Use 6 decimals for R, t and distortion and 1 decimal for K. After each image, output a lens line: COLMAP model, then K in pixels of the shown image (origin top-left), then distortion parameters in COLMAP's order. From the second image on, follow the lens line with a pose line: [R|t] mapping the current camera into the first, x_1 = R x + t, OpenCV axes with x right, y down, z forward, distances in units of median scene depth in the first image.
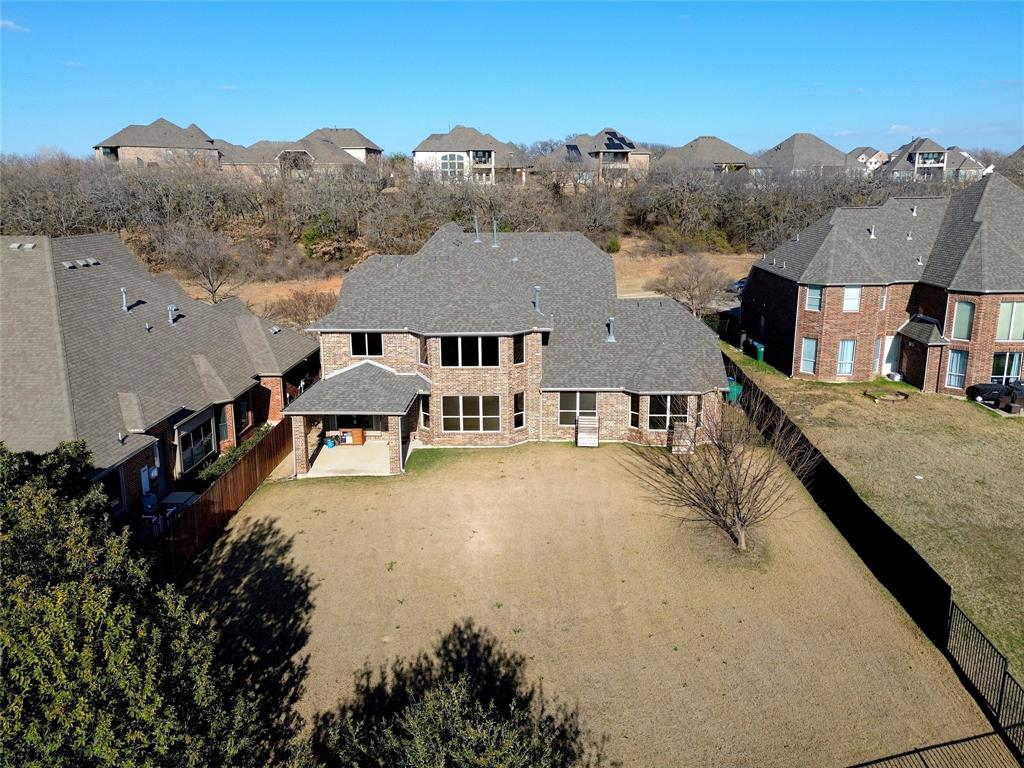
lens RADIAL K [[754.8, 0, 524.7], [0, 754.8, 333.5], [0, 0, 1]] dist [0.059629, -0.005177]
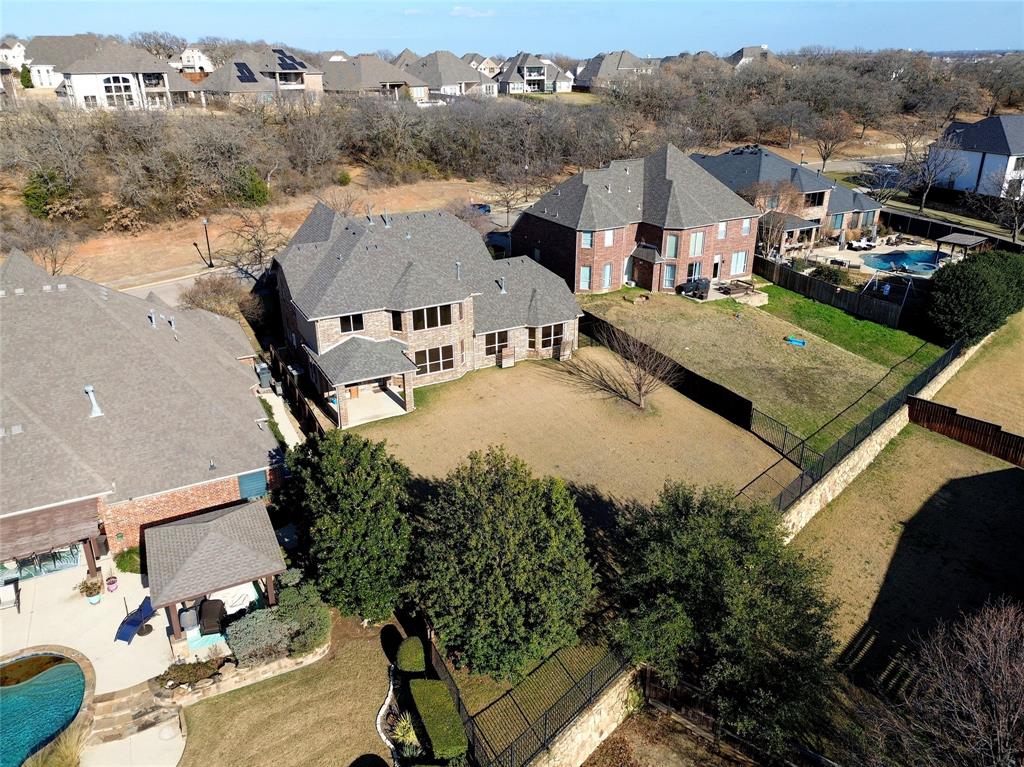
lens RADIAL K [[746.0, 0, 512.1], [0, 746.0, 339.3], [0, 0, 1]] dist [0.147628, -0.186052]
pose [[0.867971, -0.171790, 0.465955, -0.583109], [0.094903, 0.978349, 0.183918, -0.173807], [-0.487462, -0.115415, 0.865482, -0.276885]]
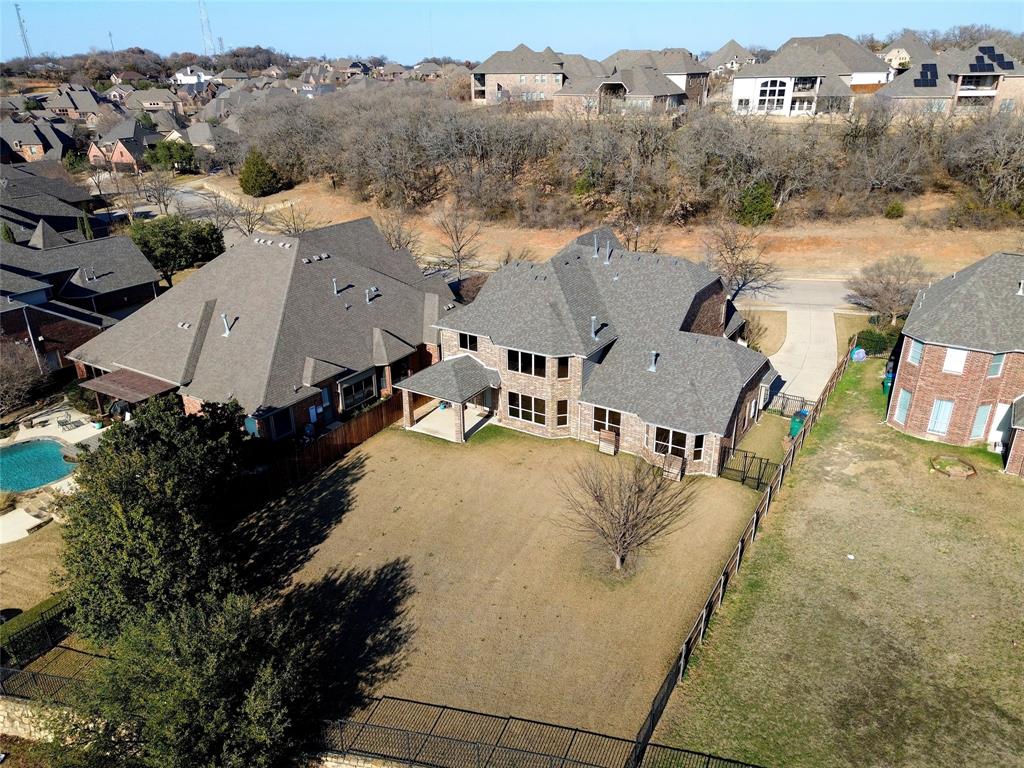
lens RADIAL K [[746.7, 0, 512.0], [0, 746.7, 384.0], [0, 0, 1]] dist [0.111538, -0.101234]
pose [[0.860495, 0.196626, -0.469986, 0.504247], [-0.090268, 0.966768, 0.239191, -0.241170], [0.501398, -0.163398, 0.849647, -0.112660]]
